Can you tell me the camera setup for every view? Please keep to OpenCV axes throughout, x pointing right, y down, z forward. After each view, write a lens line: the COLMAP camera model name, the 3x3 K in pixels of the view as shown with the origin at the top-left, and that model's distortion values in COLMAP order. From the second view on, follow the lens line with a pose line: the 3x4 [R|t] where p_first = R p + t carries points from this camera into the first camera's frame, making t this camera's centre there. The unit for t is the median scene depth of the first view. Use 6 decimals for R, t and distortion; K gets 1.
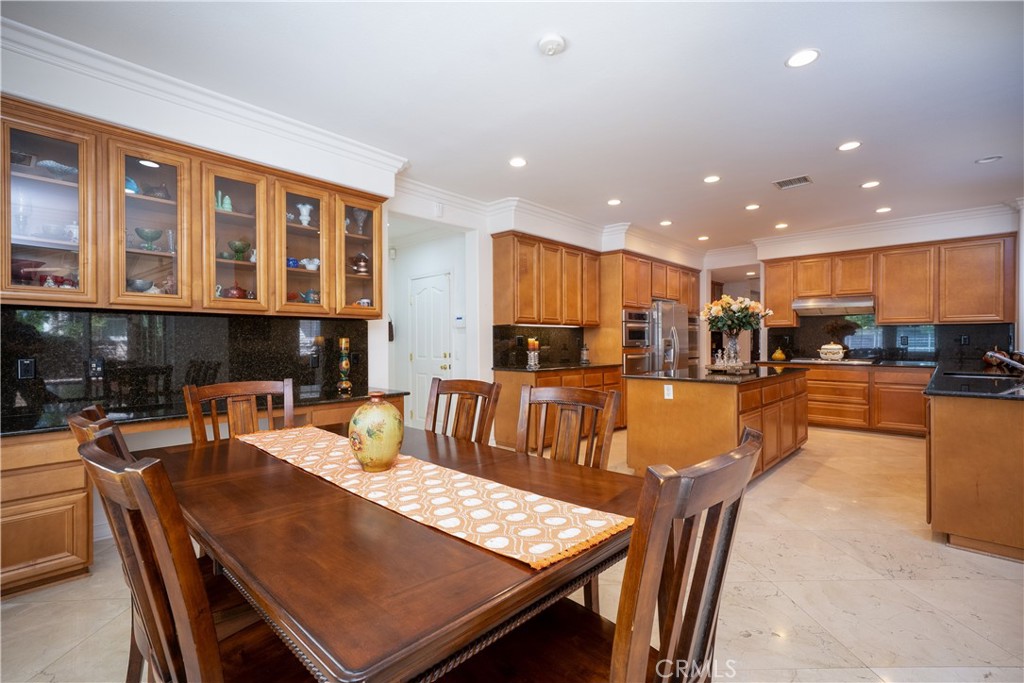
lens RADIAL K [[464.2, 0, 515.6], [0, 464.2, 343.4], [0, 0, 1]] dist [0.000343, 0.000208]
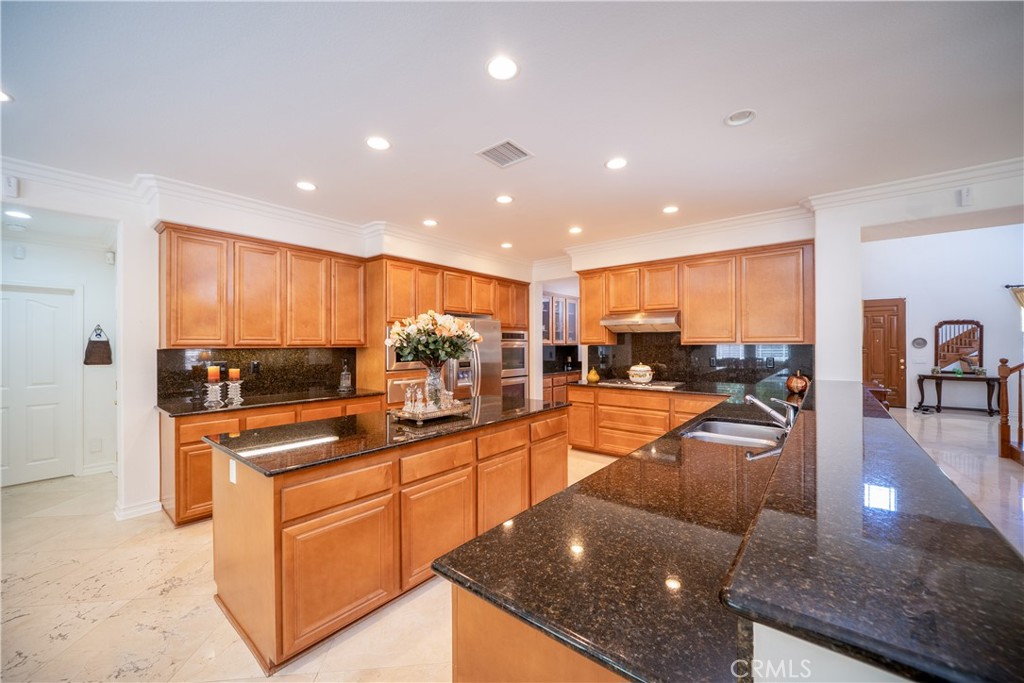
lens RADIAL K [[393.5, 0, 519.5], [0, 393.5, 343.5], [0, 0, 1]] dist [-0.008384, -0.000052]
pose [[0.997281, -0.000934, 0.073681, 0.415659], [0.001607, 0.999958, -0.009070, -0.035229], [-0.073669, 0.009164, 0.997241, 0.277591]]
